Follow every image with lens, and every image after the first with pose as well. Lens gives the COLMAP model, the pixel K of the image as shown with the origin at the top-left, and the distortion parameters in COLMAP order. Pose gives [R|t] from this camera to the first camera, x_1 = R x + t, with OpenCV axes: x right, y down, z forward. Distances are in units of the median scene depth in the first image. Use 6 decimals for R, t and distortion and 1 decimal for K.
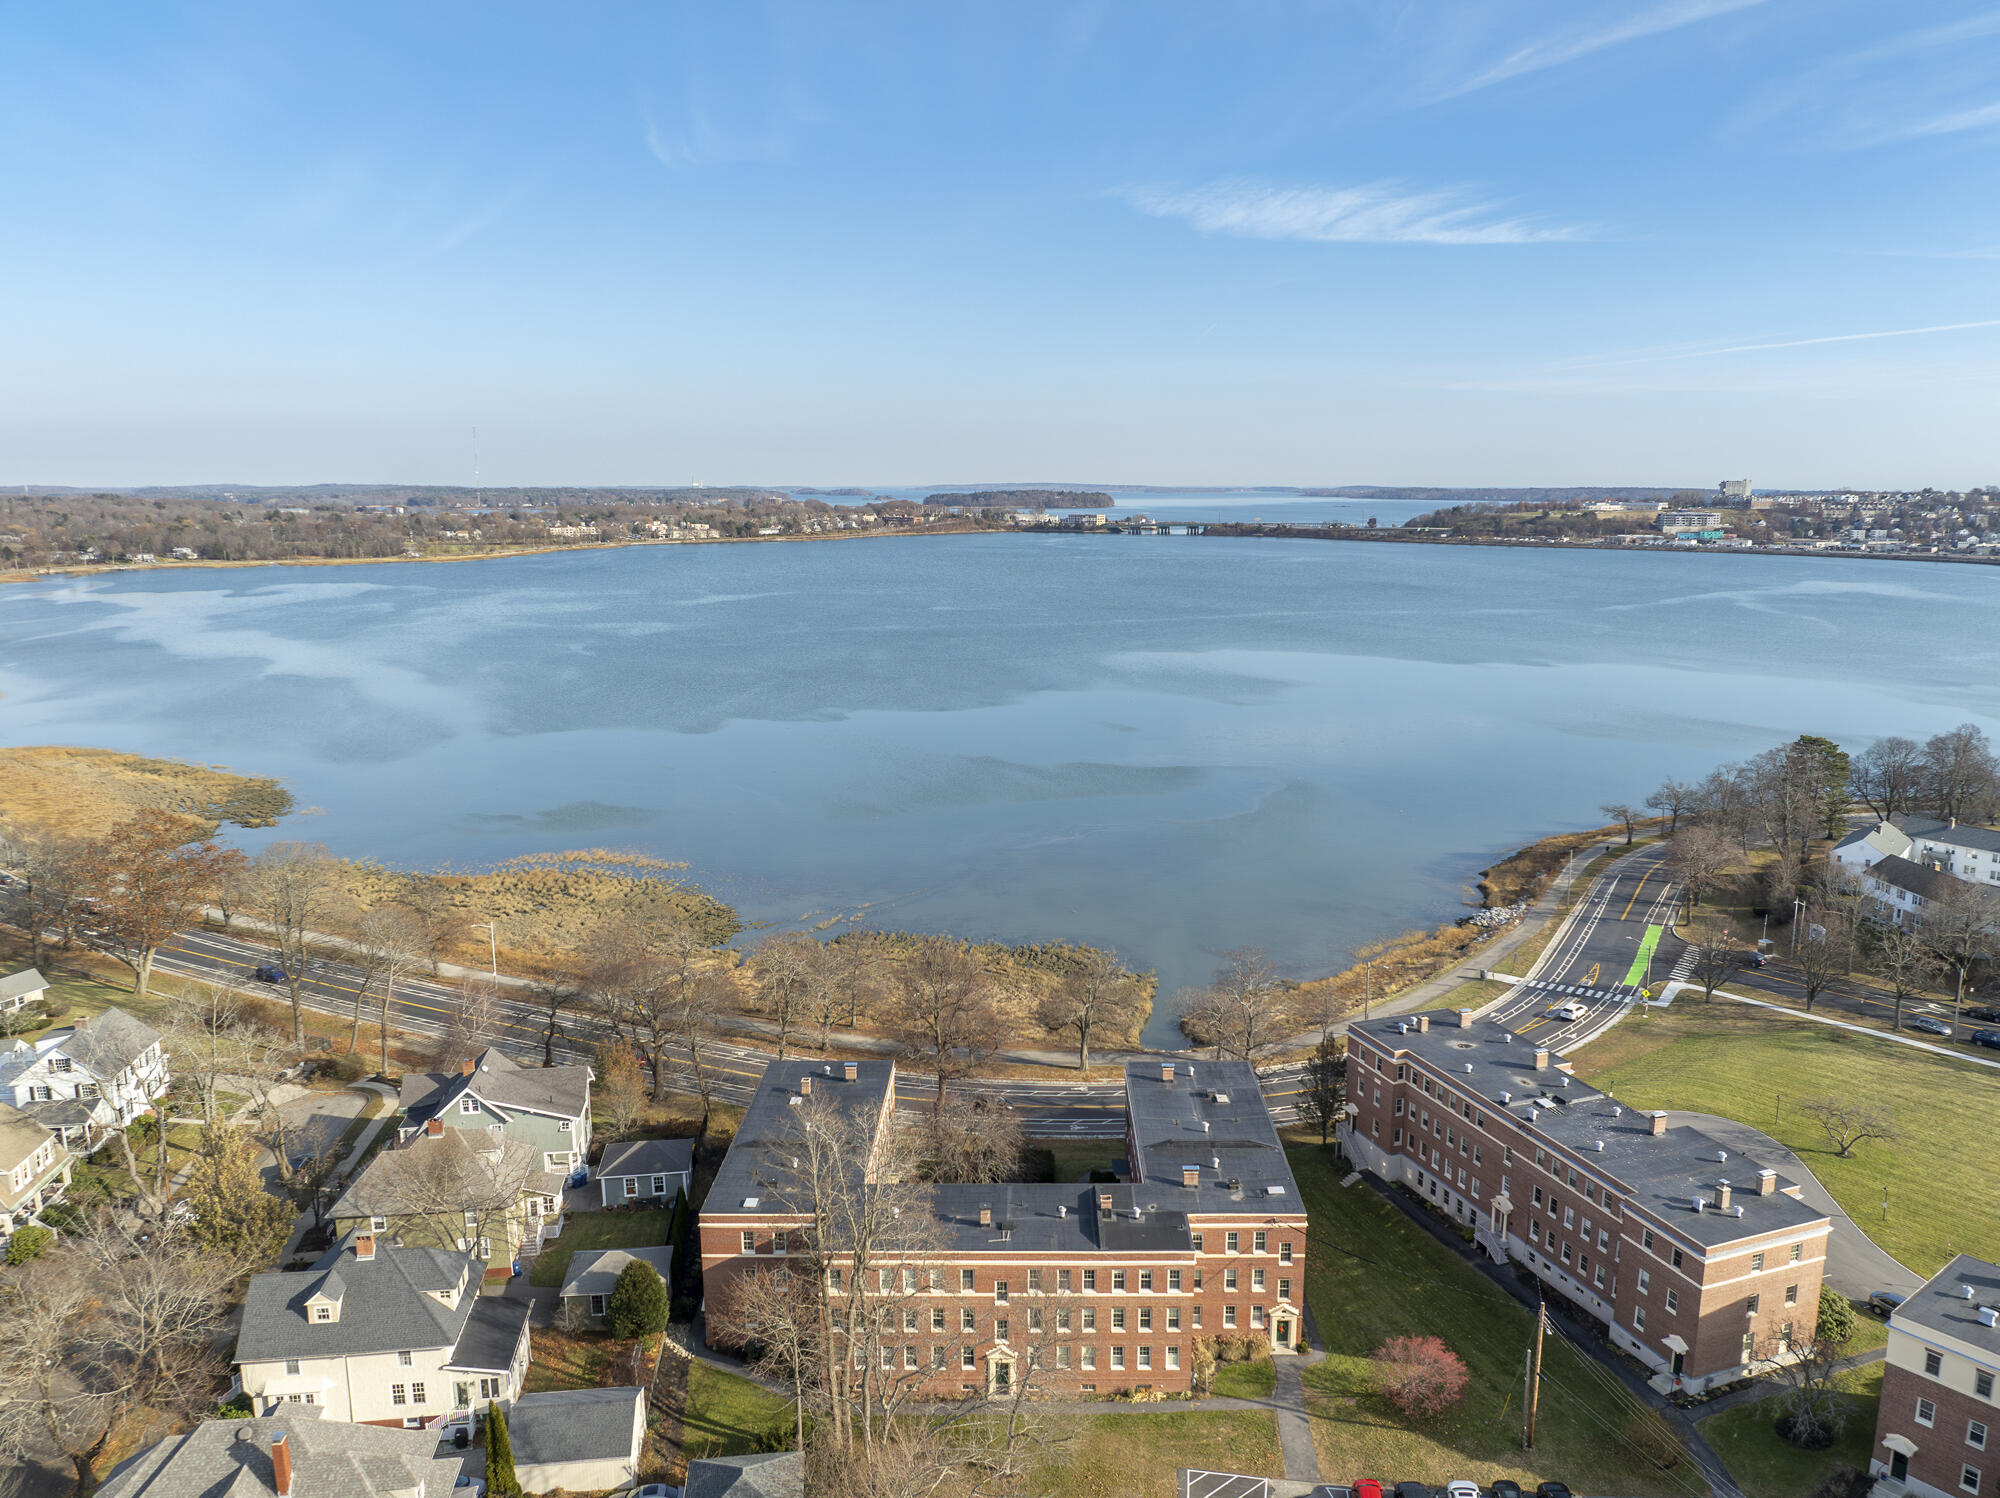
lens RADIAL K [[1471.5, 0, 1038.7], [0, 1471.5, 753.8], [0, 0, 1]] dist [-0.032537, -0.001158]
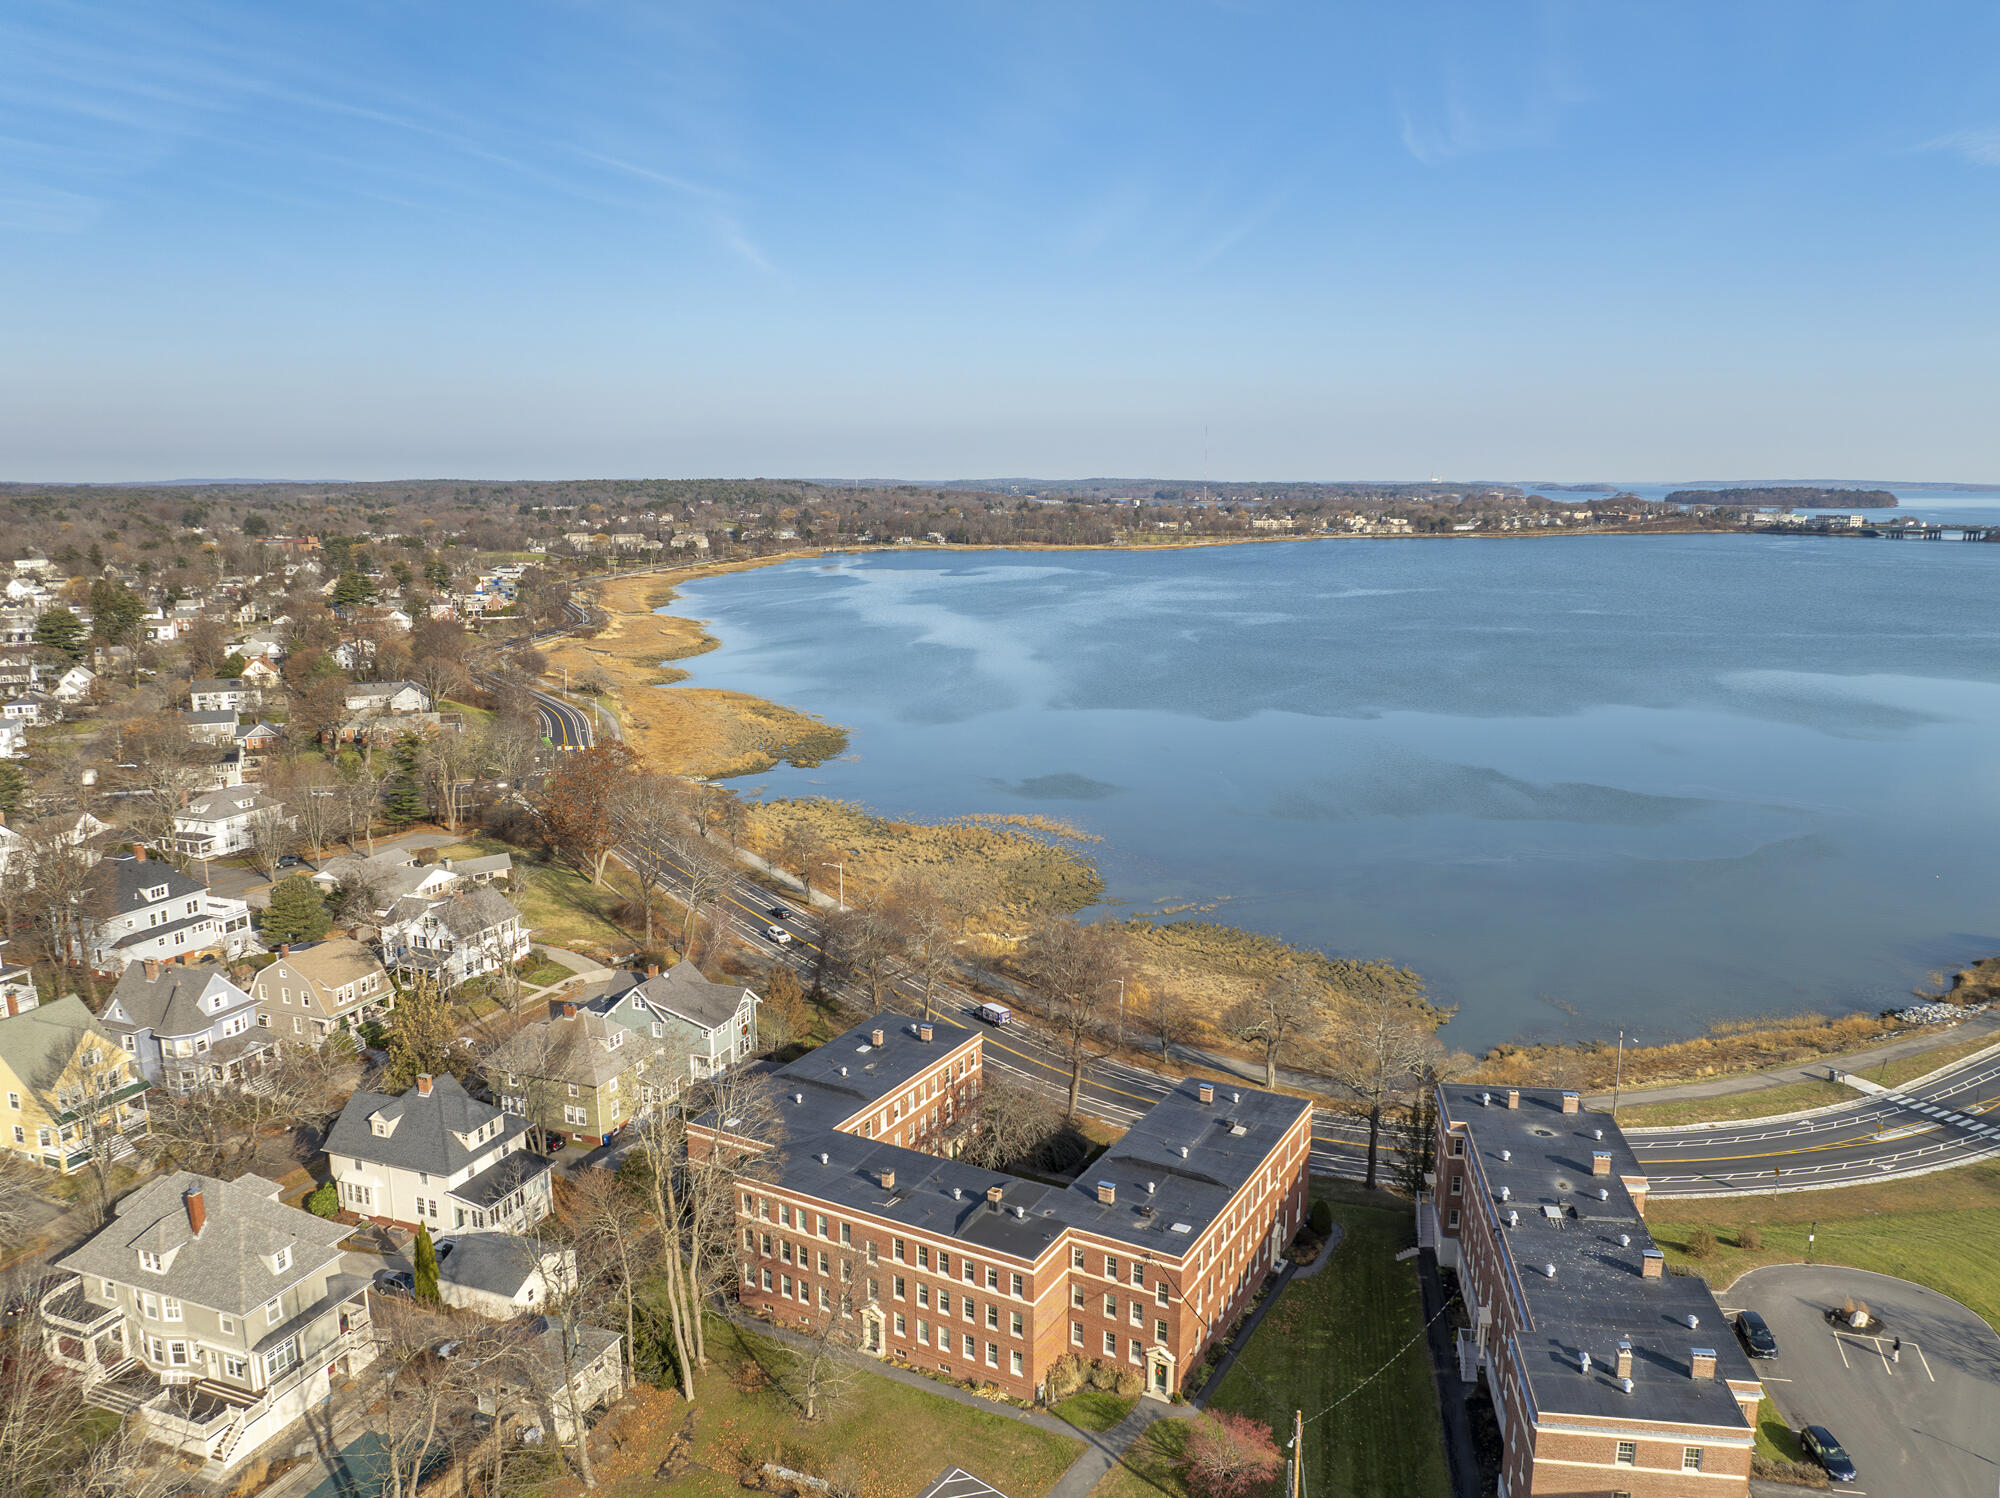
lens RADIAL K [[1444.0, 0, 1010.7], [0, 1444.0, 758.6], [0, 0, 1]] dist [-0.035866, 0.004392]
pose [[0.872671, 0.089607, -0.480016, 0.210014], [-0.084868, 0.995890, 0.031618, -0.010143], [0.480877, 0.013146, 0.876690, 0.057127]]
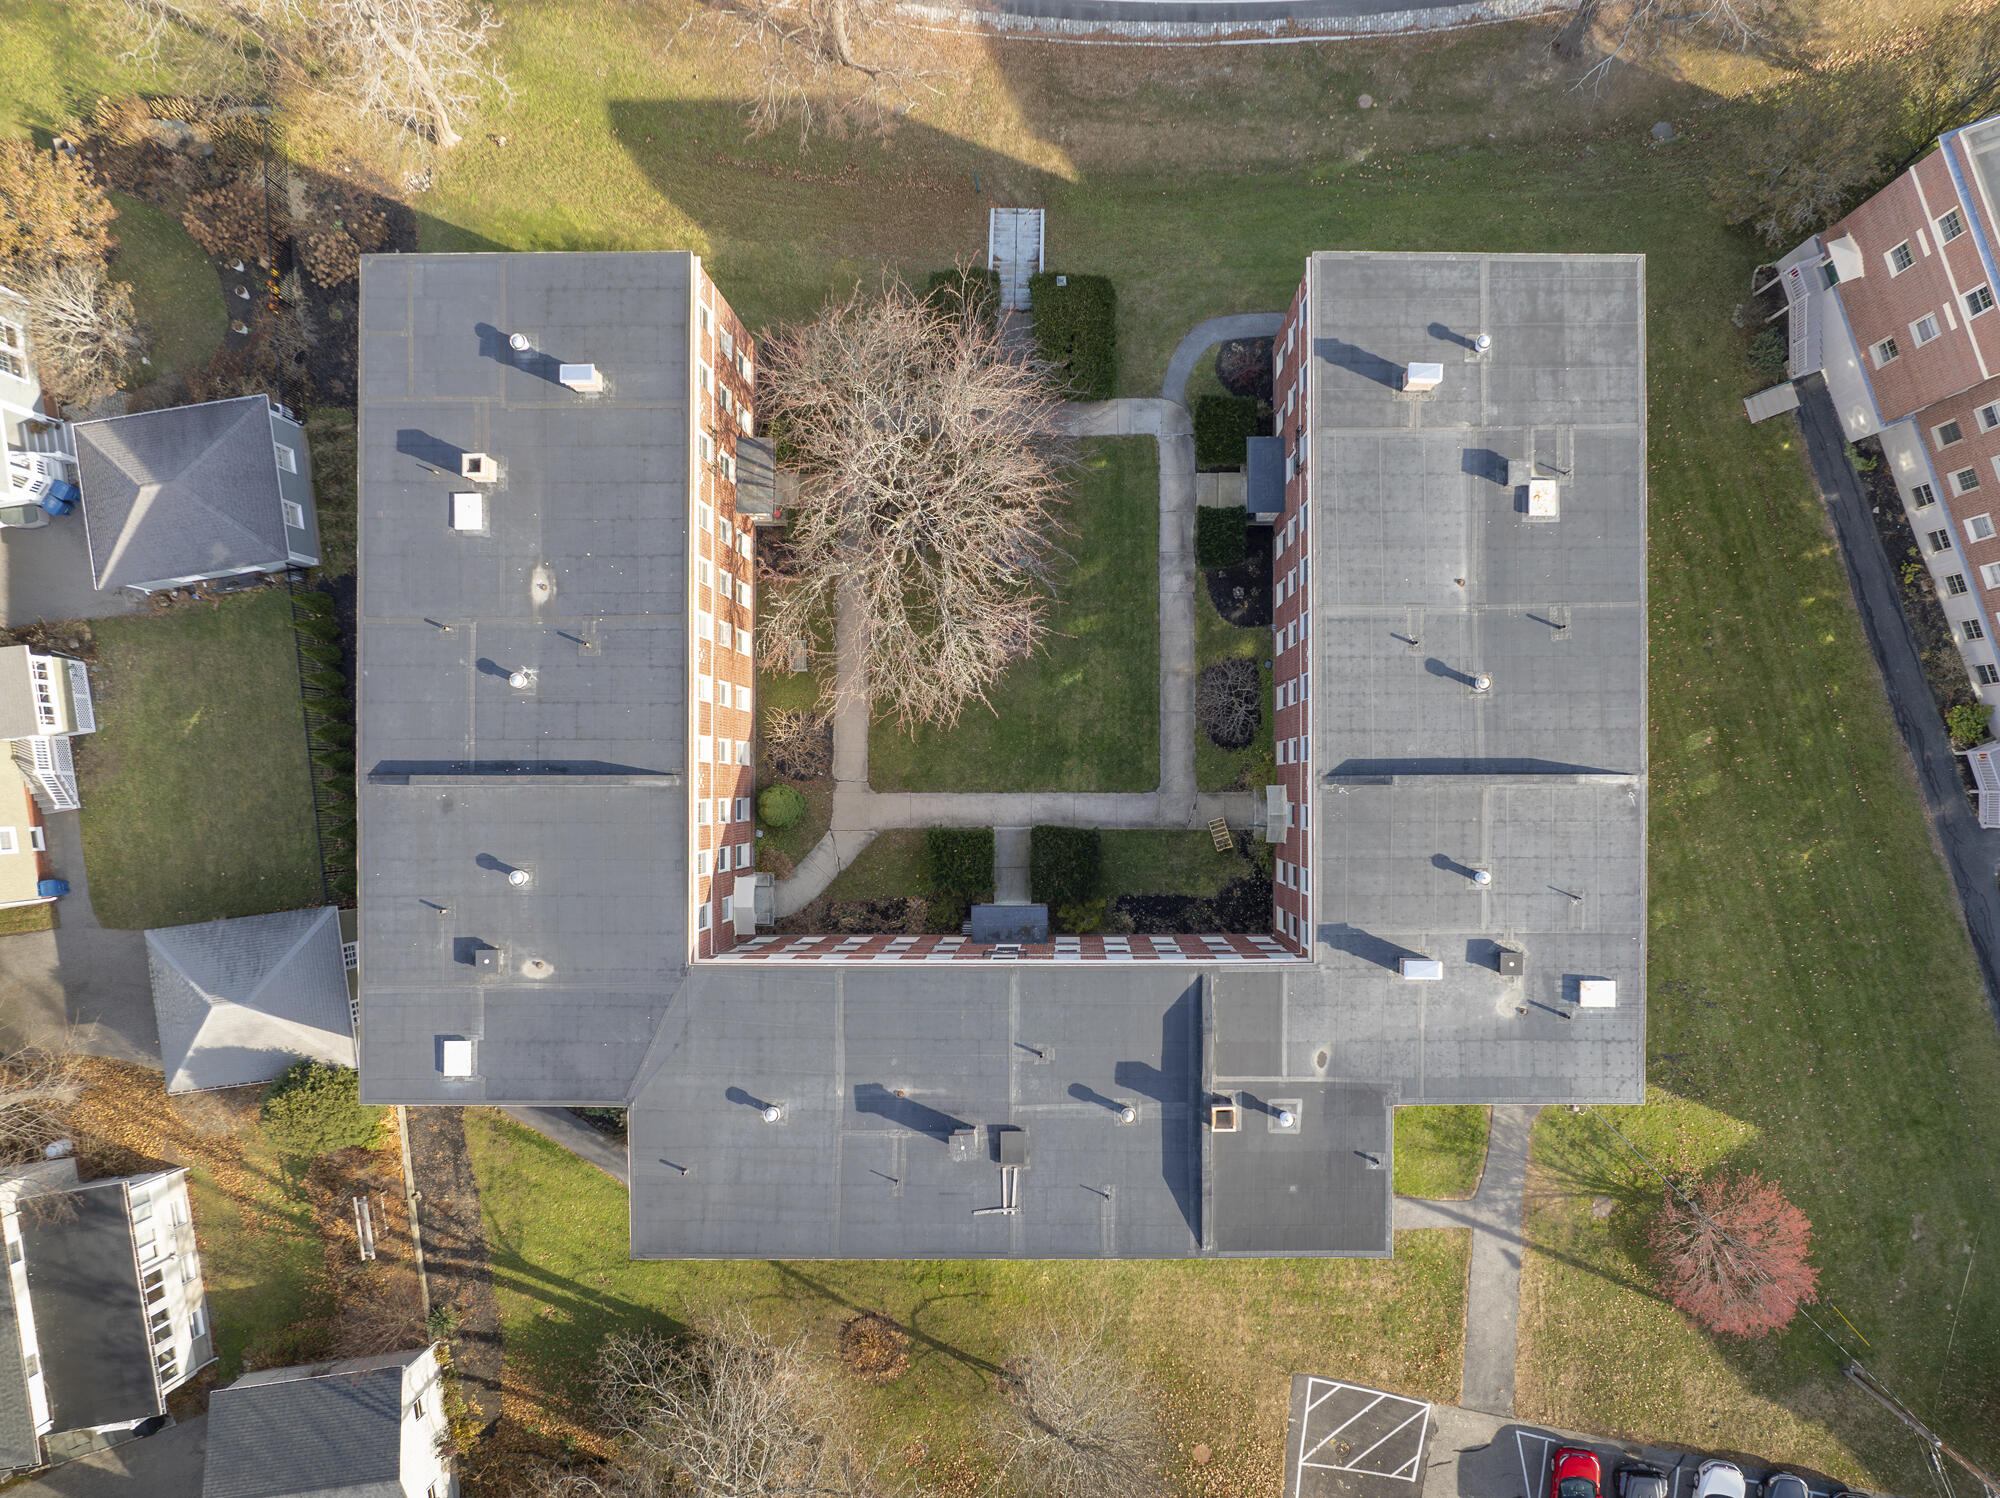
lens RADIAL K [[1536.4, 0, 1076.5], [0, 1536.4, 822.9], [0, 0, 1]] dist [-0.044176, 0.000958]
pose [[0.999998, 0.001340, 0.001512, -0.000305], [-0.001717, 0.169589, 0.985513, -0.077127], [0.001065, -0.985514, 0.169591, 0.422010]]
